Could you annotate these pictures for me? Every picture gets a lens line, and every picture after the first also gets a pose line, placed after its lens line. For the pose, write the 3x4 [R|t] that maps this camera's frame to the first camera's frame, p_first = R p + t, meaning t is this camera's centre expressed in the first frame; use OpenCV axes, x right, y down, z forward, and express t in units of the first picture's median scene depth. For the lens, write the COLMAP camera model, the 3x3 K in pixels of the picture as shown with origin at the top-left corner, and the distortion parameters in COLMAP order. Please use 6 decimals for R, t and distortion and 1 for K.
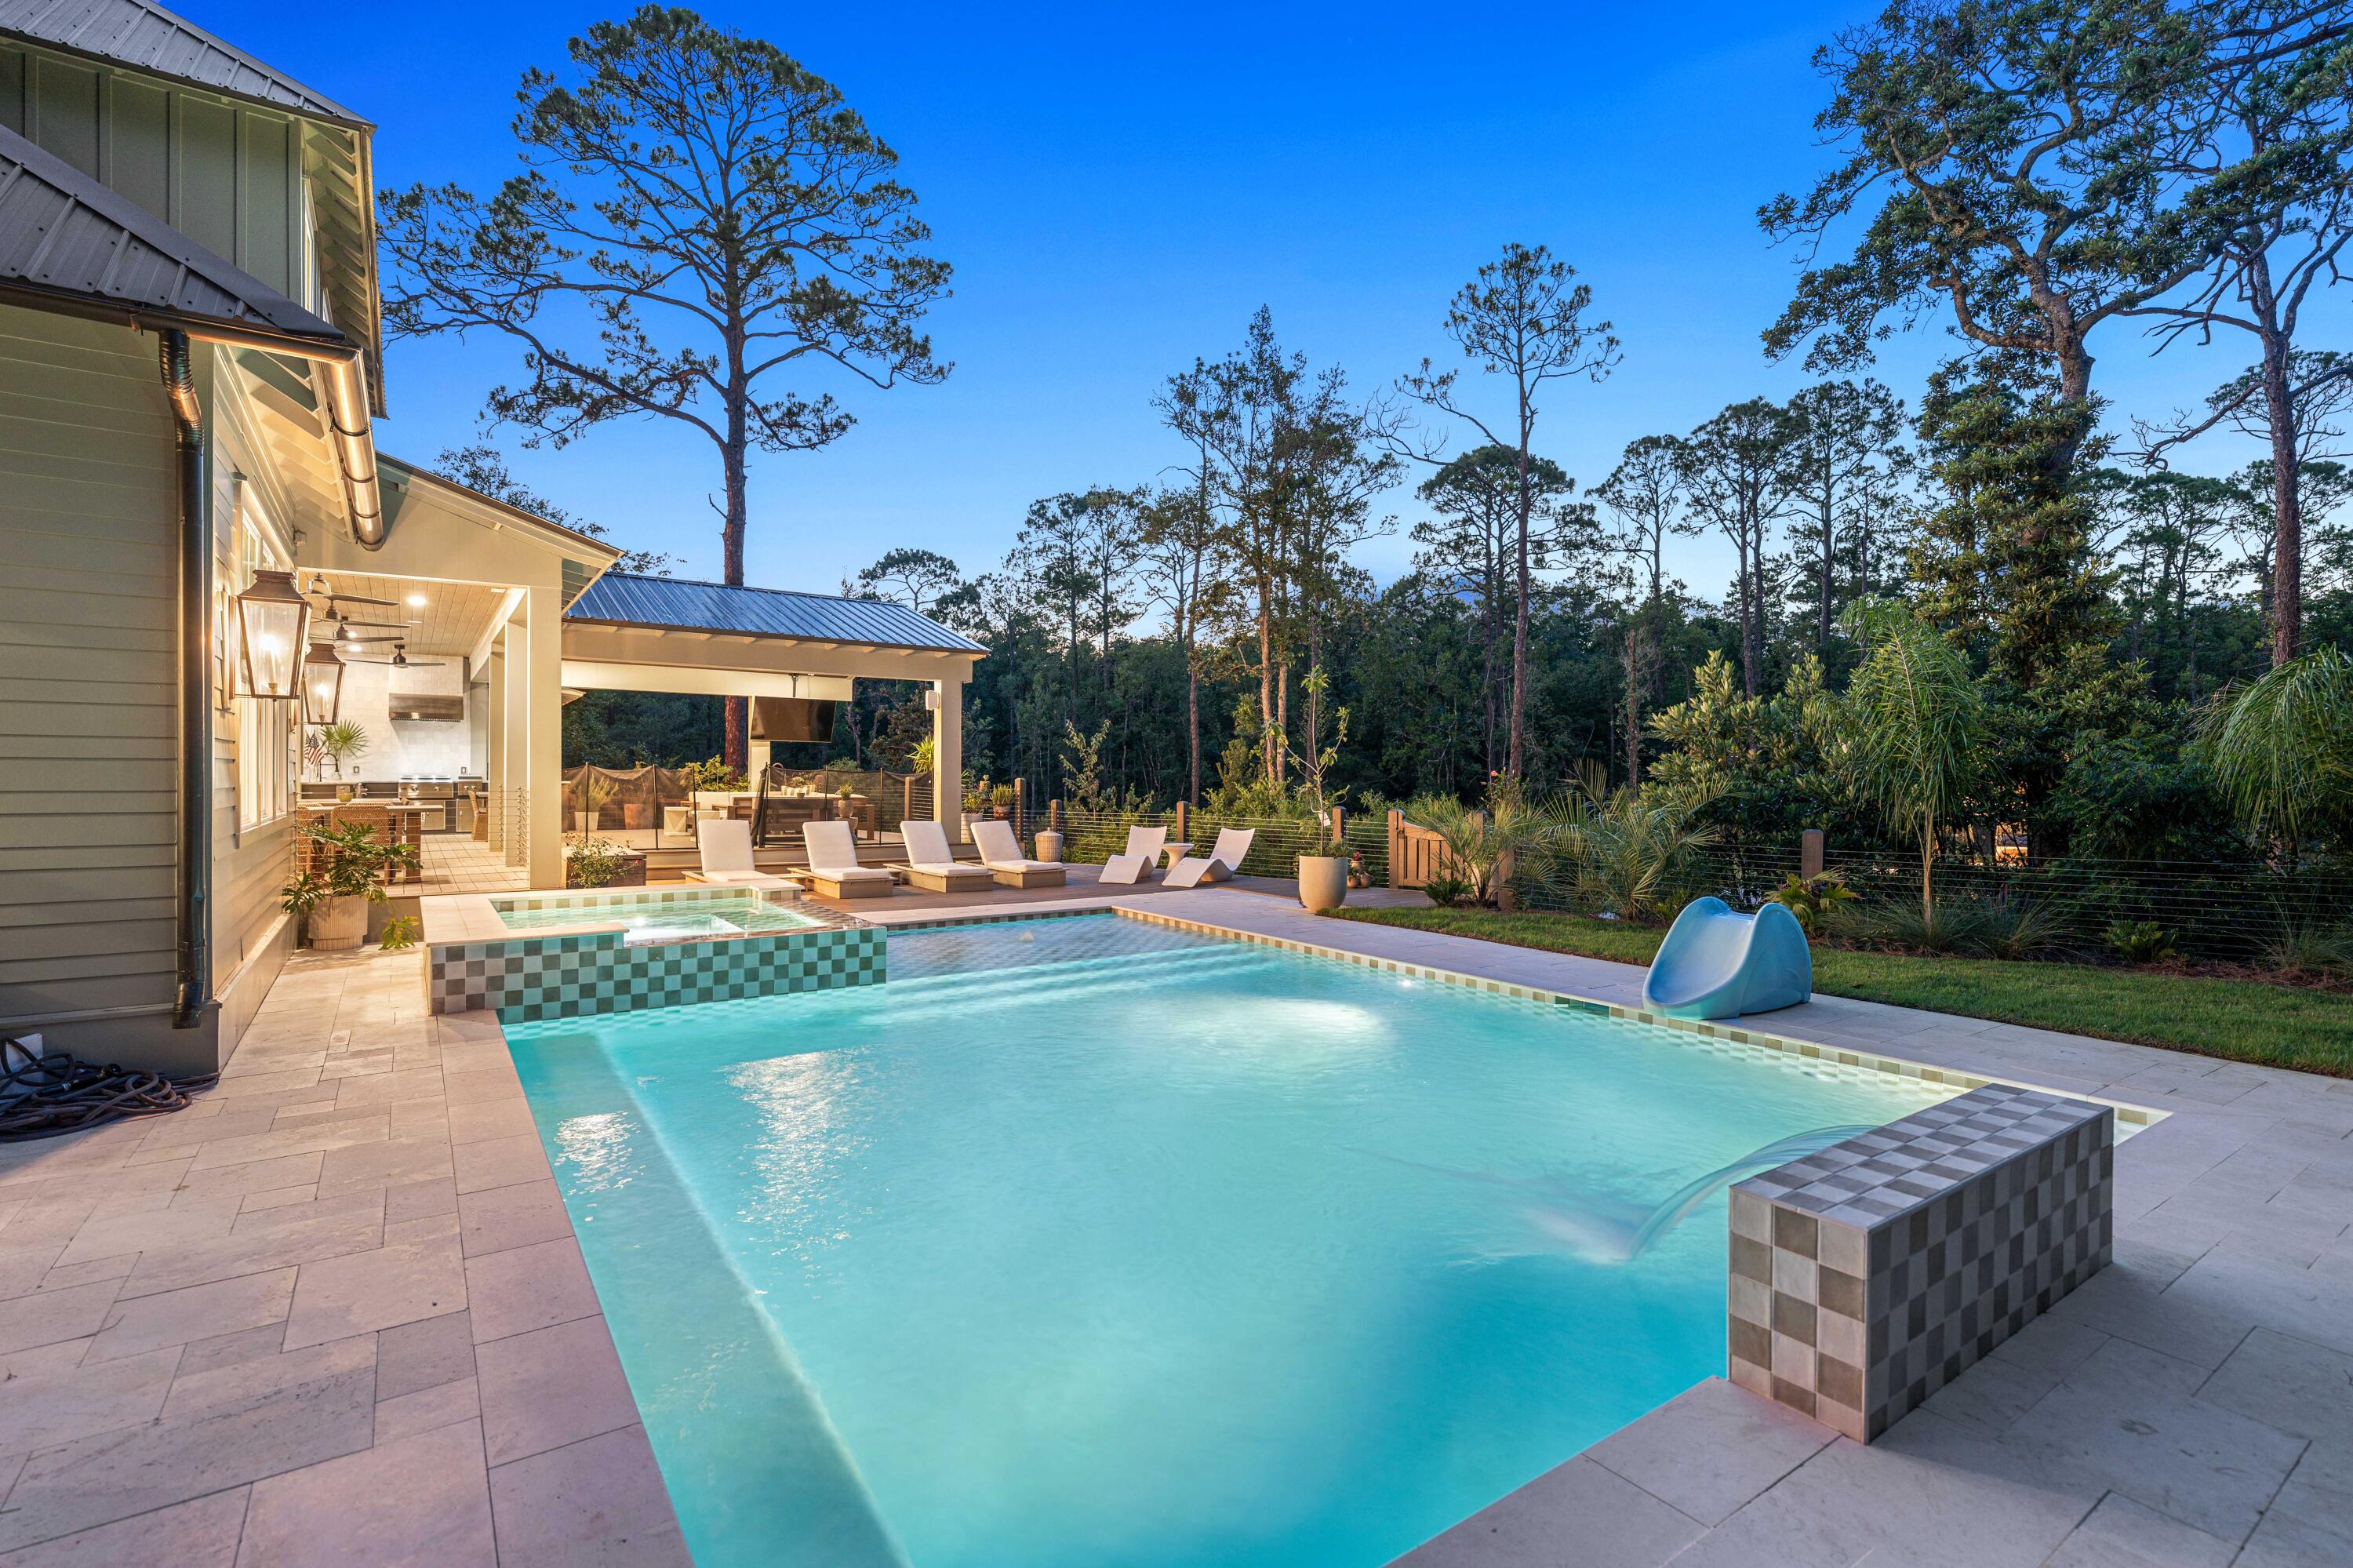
lens RADIAL K [[1103.7, 0, 1176.5], [0, 1103.7, 784.0], [0, 0, 1]] dist [0.015272, 0.000053]
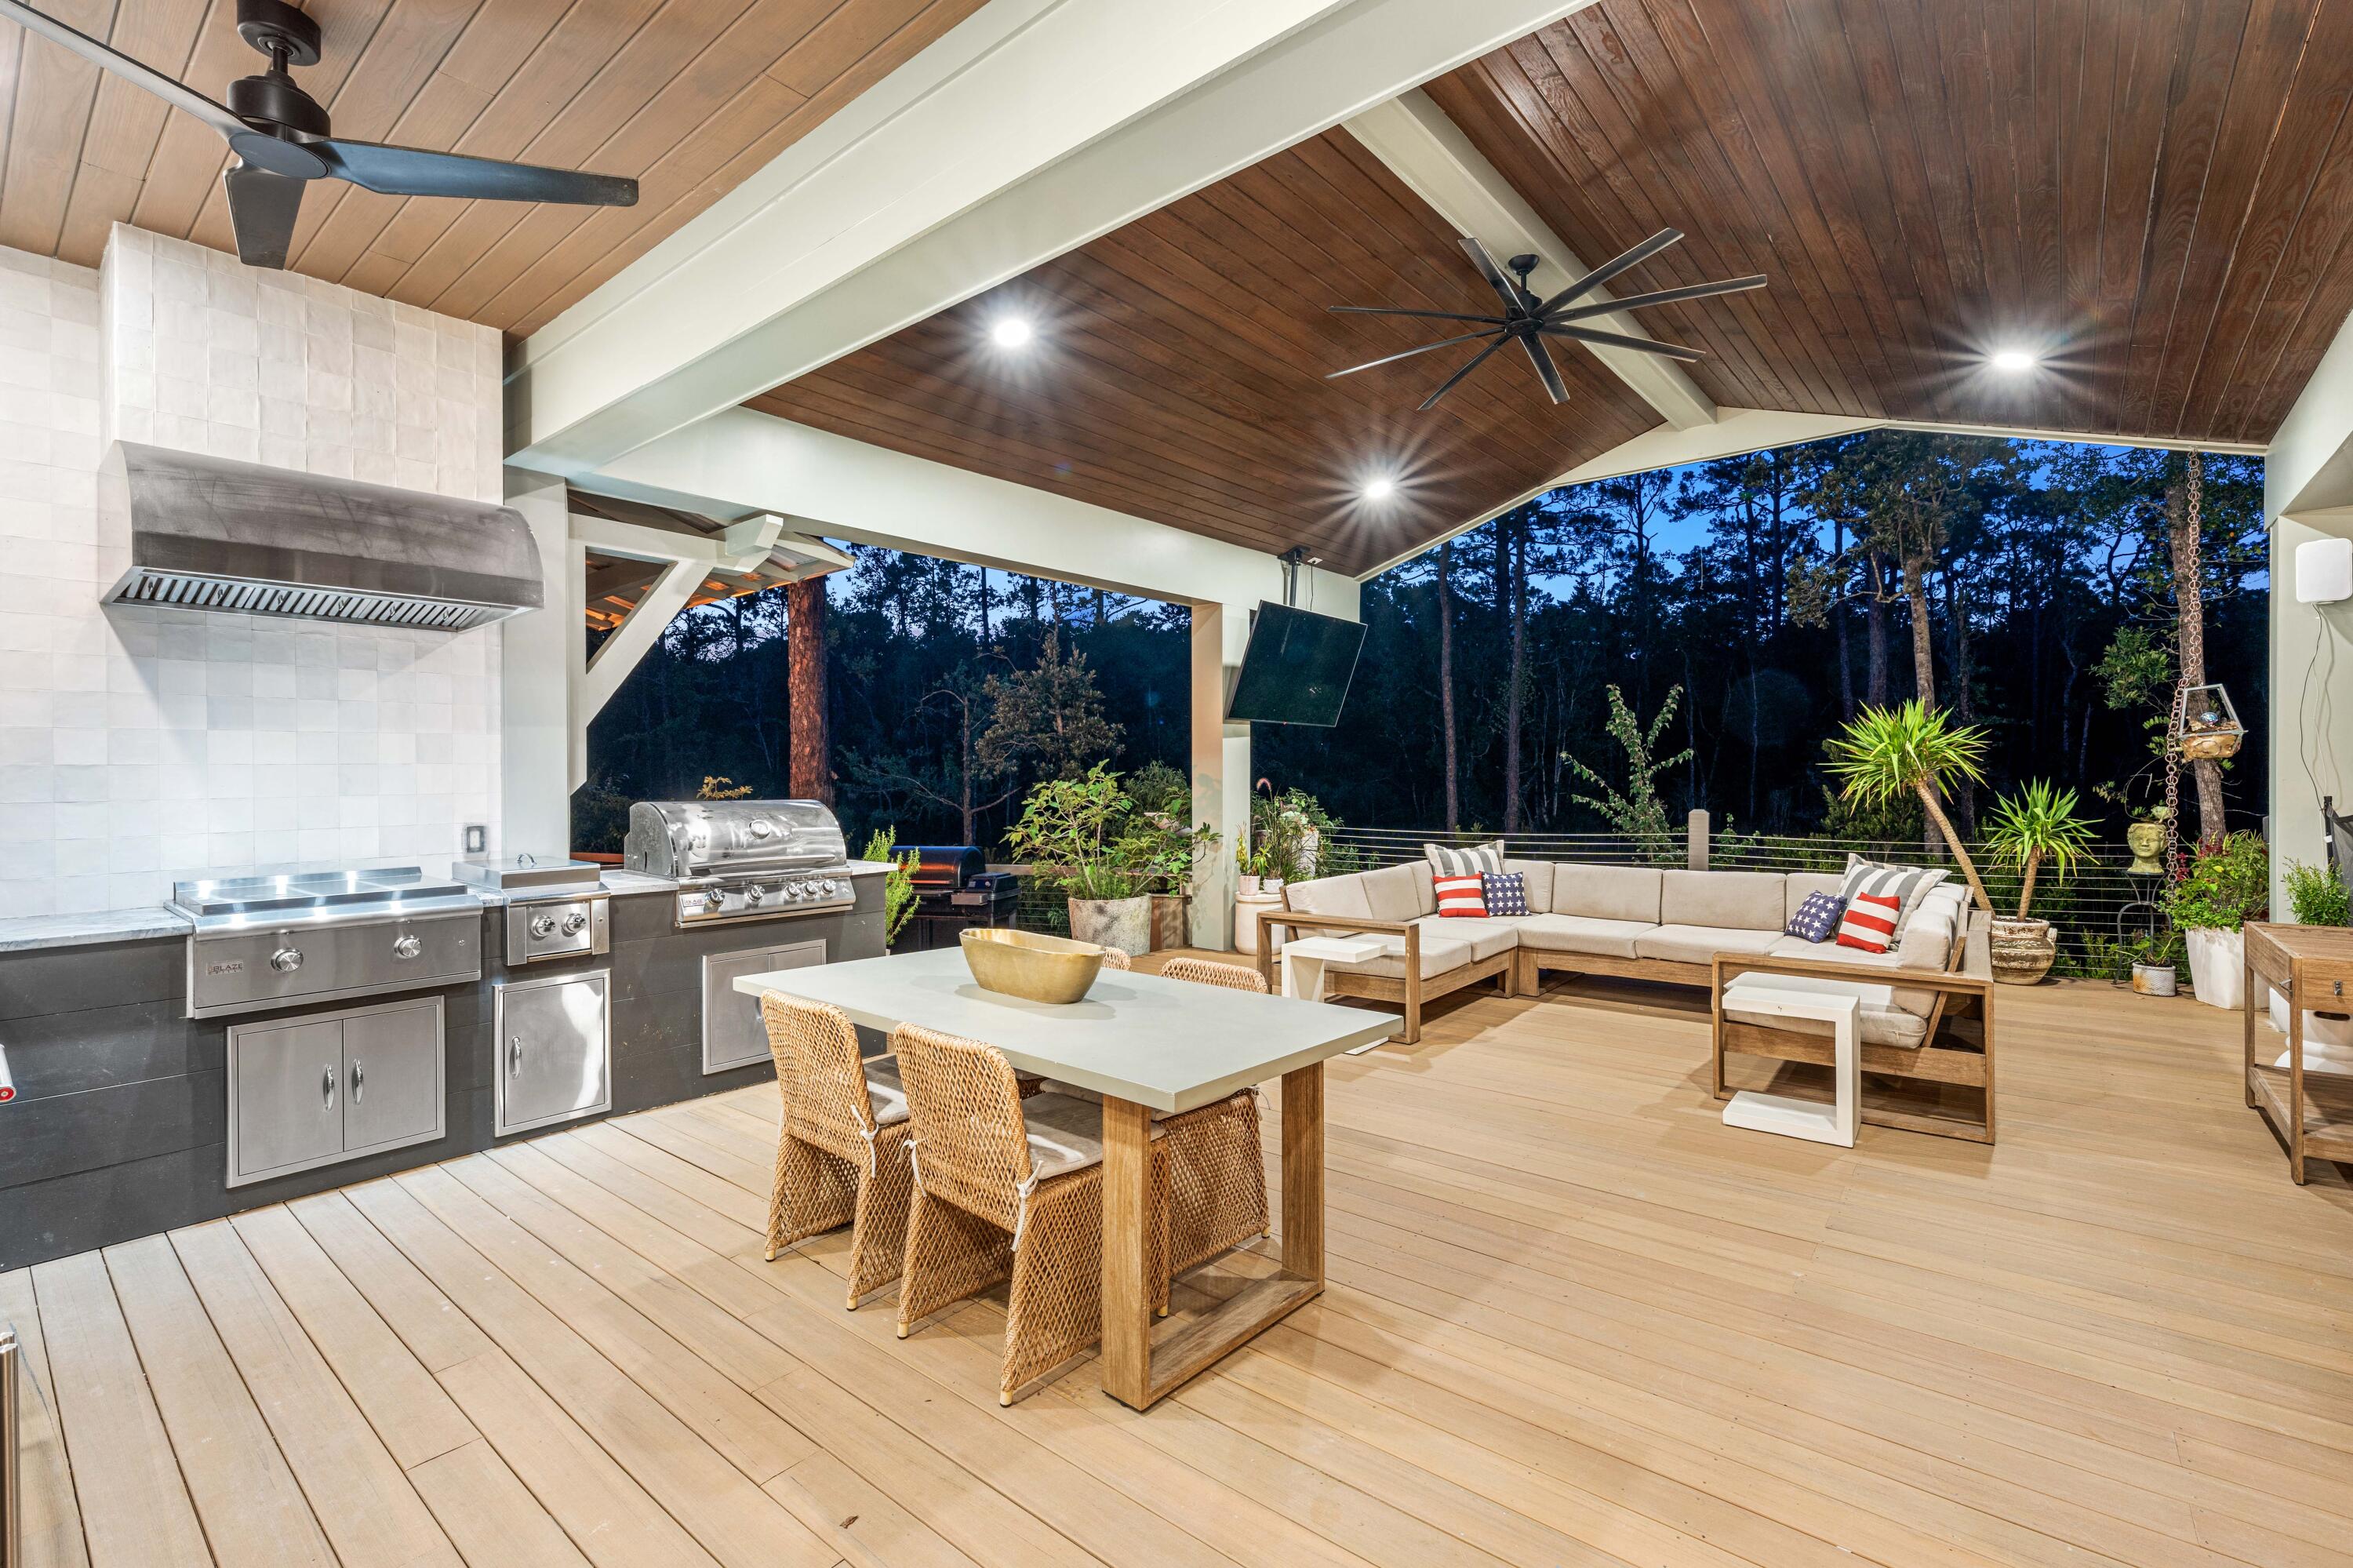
lens RADIAL K [[1027.3, 0, 1176.5], [0, 1027.3, 784.0], [0, 0, 1]] dist [-0.001176, -0.000527]
pose [[0.963050, -0.019533, 0.268614, -0.489198], [0.018649, 0.999809, 0.005842, -0.019665], [-0.268676, -0.000617, 0.963230, 0.659574]]
